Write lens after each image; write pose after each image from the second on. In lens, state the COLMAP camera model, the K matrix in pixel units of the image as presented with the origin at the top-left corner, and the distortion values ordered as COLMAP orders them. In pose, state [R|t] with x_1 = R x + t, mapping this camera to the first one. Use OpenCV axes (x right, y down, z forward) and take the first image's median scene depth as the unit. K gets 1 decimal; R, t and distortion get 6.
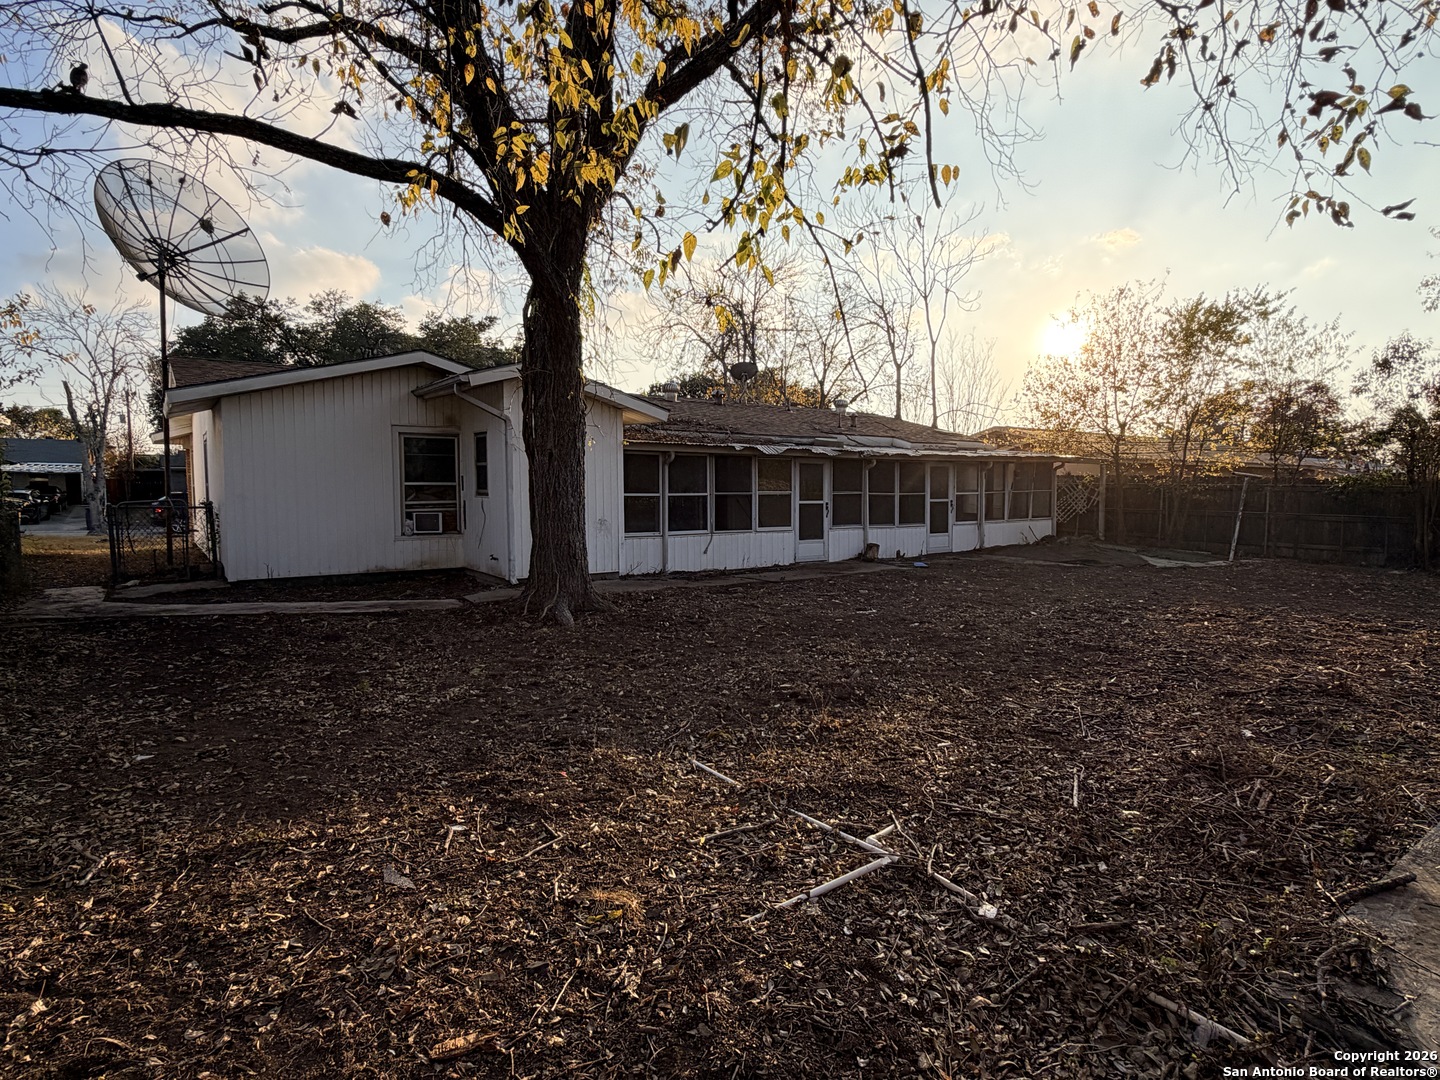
lens RADIAL K [[793.3, 0, 718.2], [0, 793.3, 544.1], [0, 0, 1]] dist [0.001157, 0.000084]
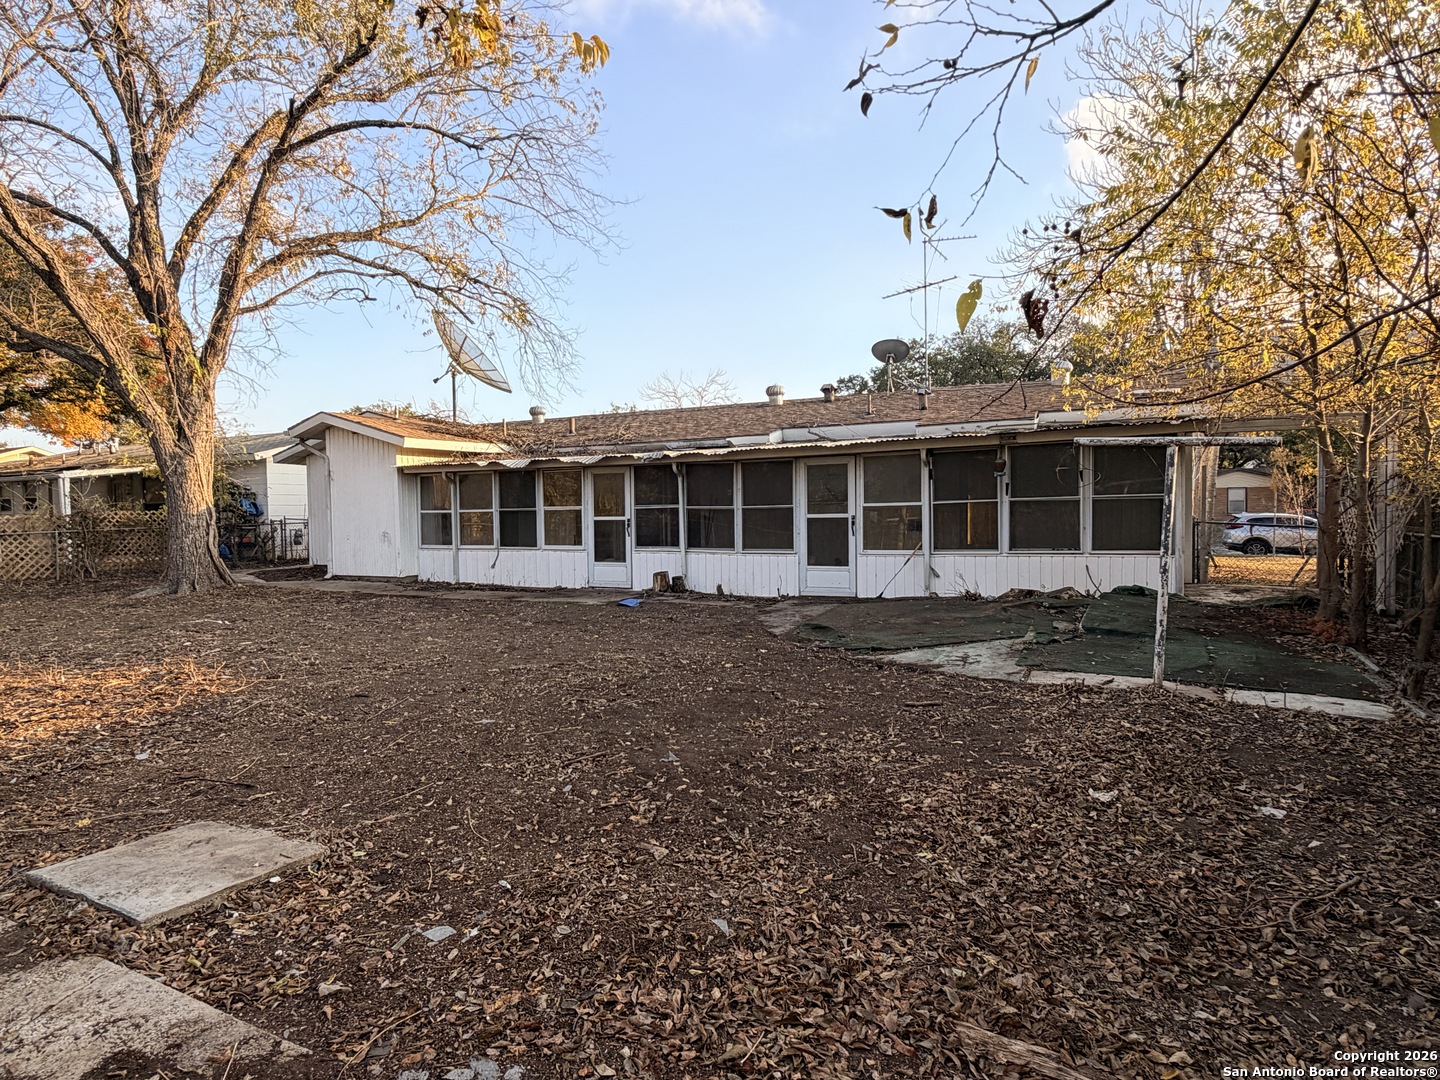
lens RADIAL K [[793.3, 0, 718.7], [0, 793.3, 535.8], [0, 0, 1]] dist [0.001157, 0.000084]
pose [[0.445192, 0.025653, -0.895068, 0.928542], [-0.041201, 0.999118, 0.008142, -0.045489], [0.894487, 0.033253, 0.445856, 0.725638]]
